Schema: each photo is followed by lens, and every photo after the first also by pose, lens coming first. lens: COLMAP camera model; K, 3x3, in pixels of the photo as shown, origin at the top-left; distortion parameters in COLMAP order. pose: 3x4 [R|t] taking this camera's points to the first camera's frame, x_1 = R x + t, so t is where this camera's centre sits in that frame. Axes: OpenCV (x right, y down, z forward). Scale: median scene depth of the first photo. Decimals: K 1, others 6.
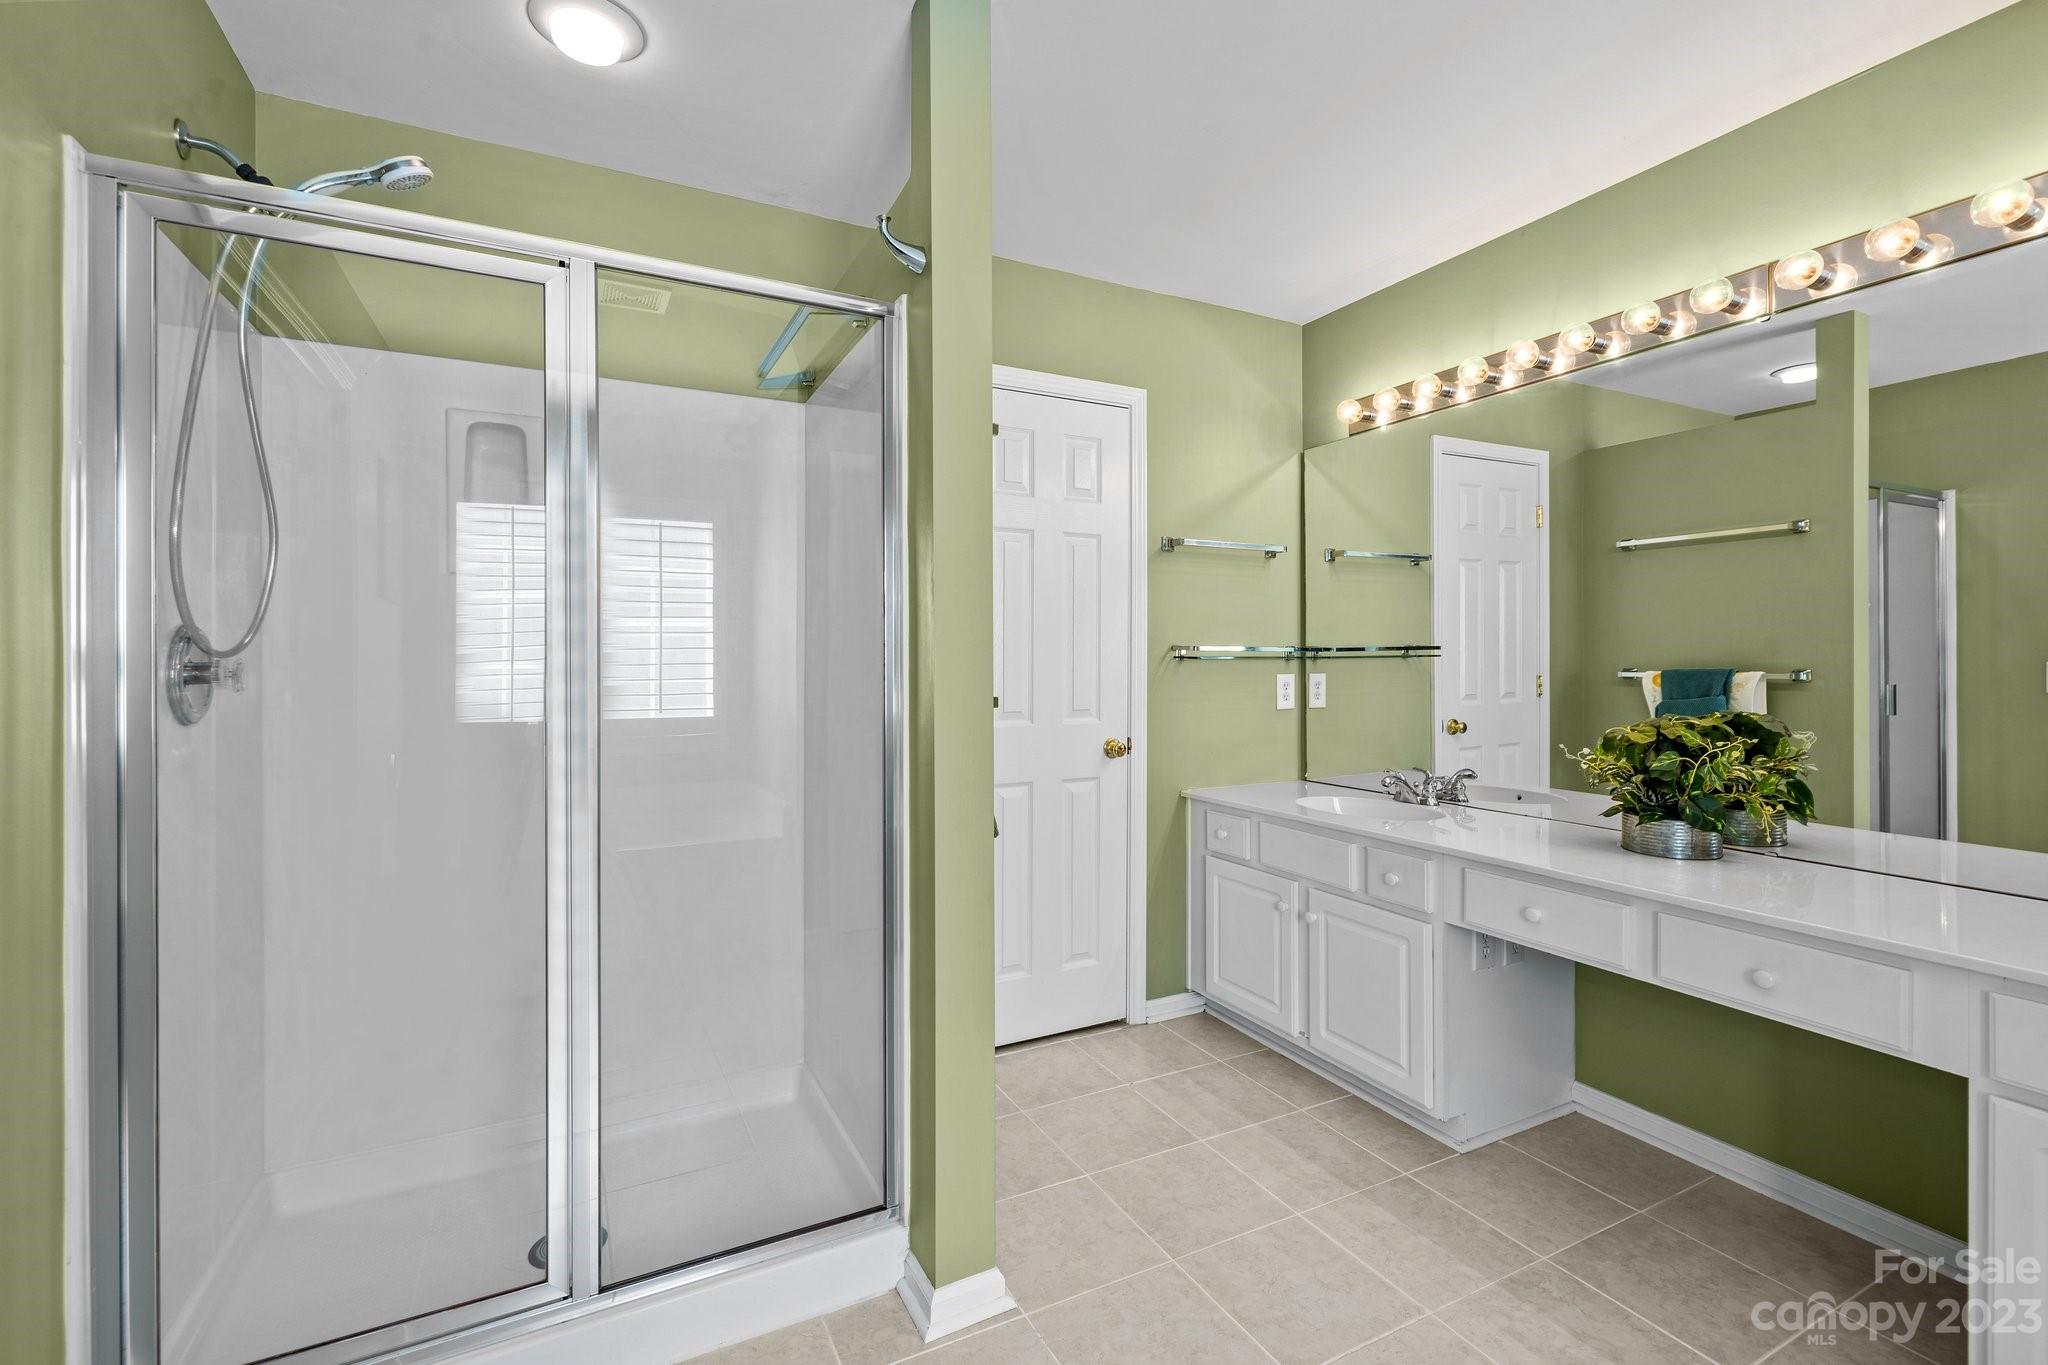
lens RADIAL K [[878.0, 0, 1007.9], [0, 878.0, 667.2], [0, 0, 1]] dist [-0.005251, -0.000851]
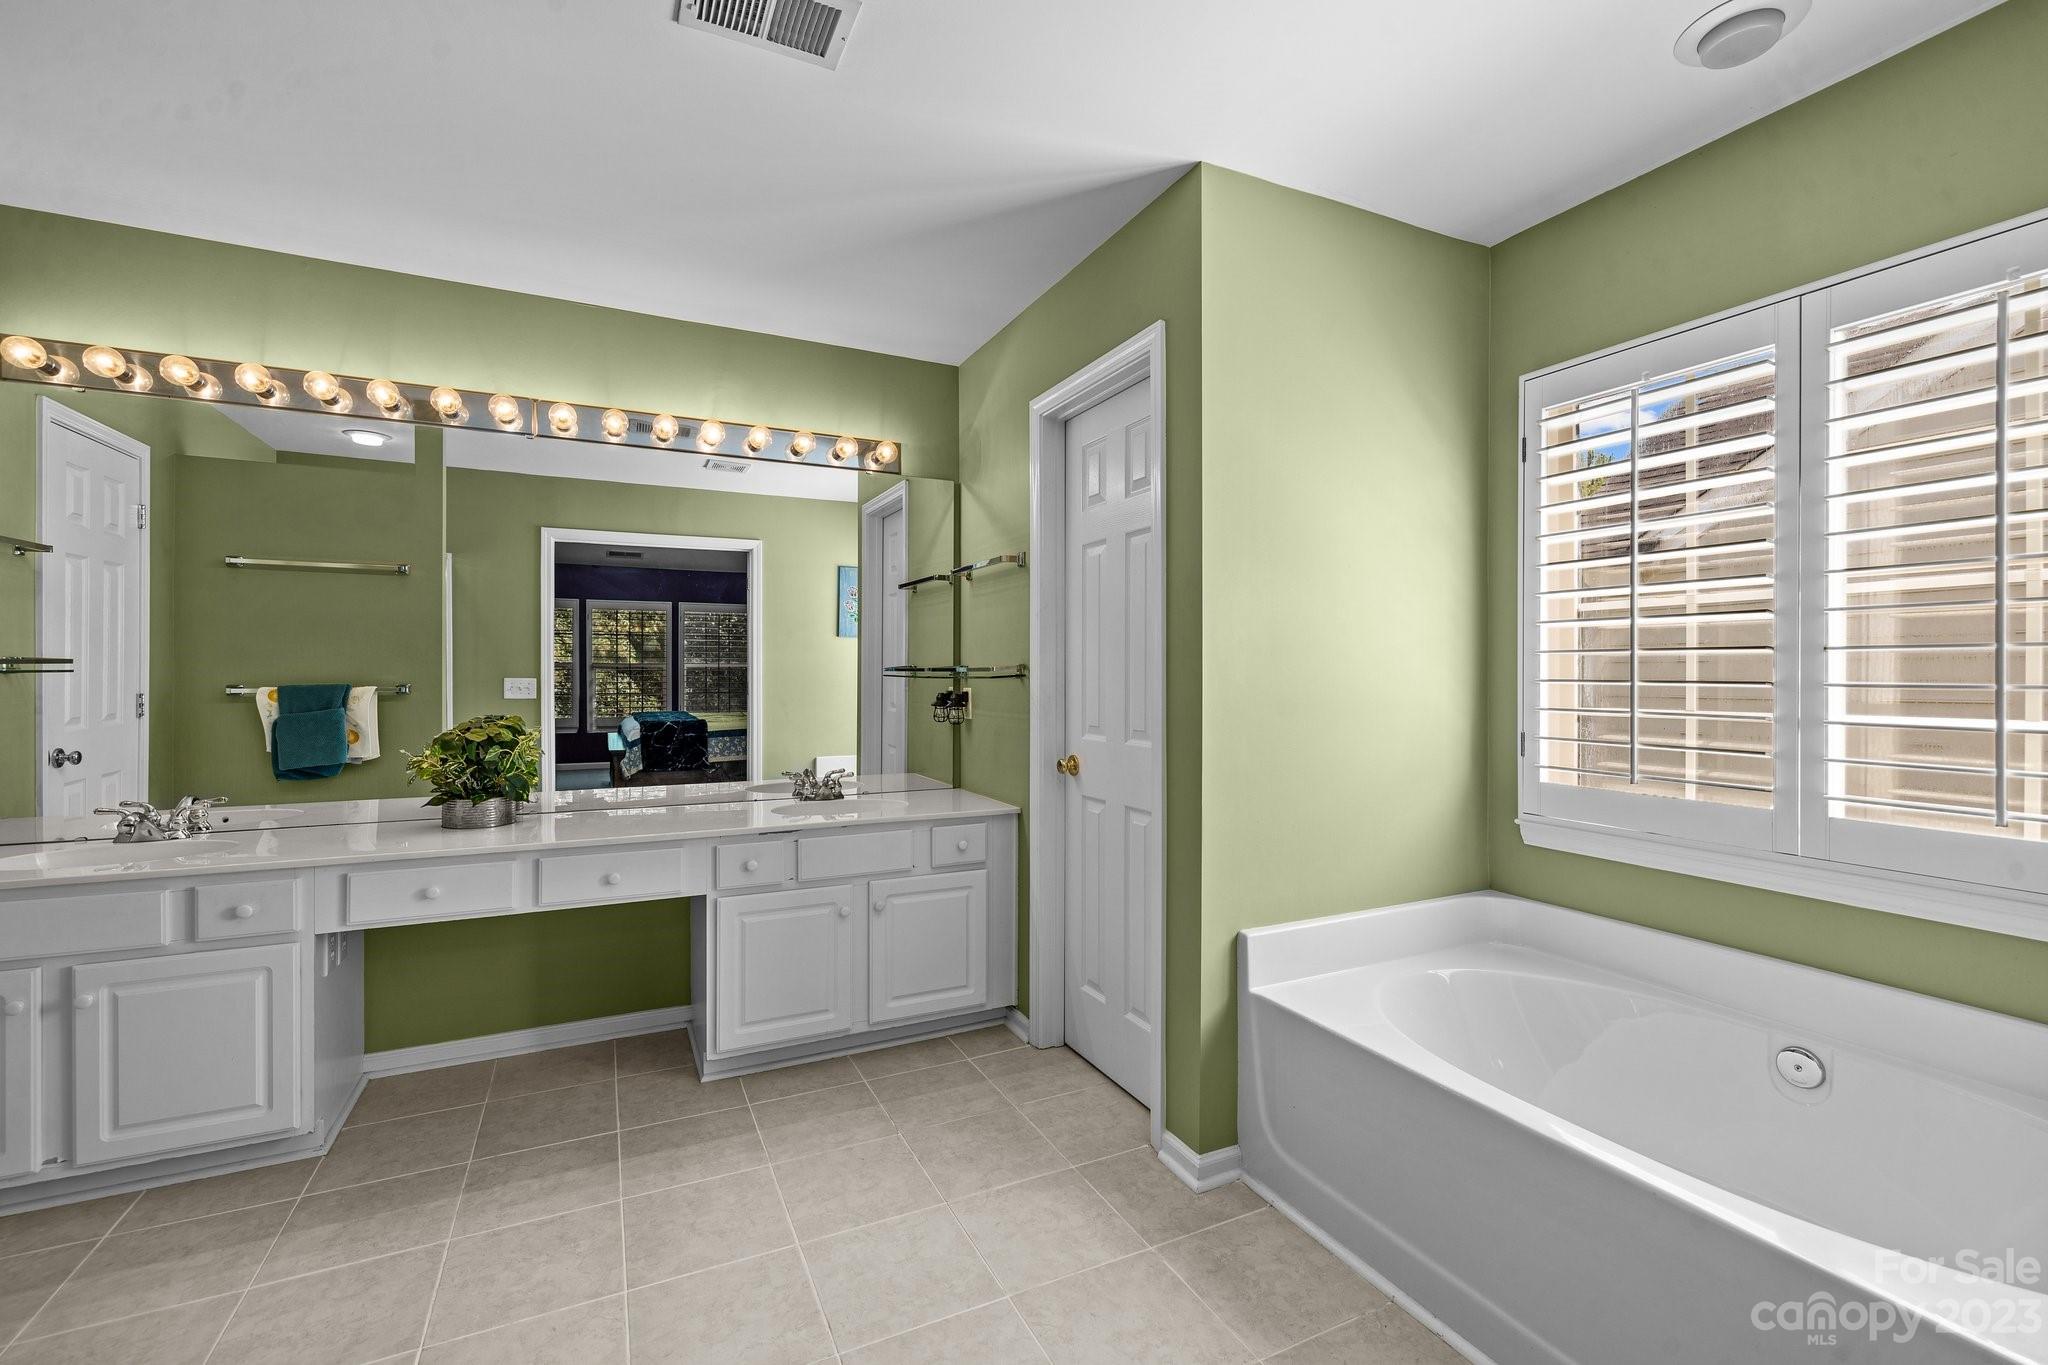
lens RADIAL K [[878.0, 0, 1006.4], [0, 878.0, 677.7], [0, 0, 1]] dist [-0.005251, -0.000851]
pose [[0.021846, 0.000632, 0.999761, -0.447556], [0.005987, 0.999982, -0.000763, -0.001194], [-0.999743, 0.006002, 0.021842, 0.156309]]
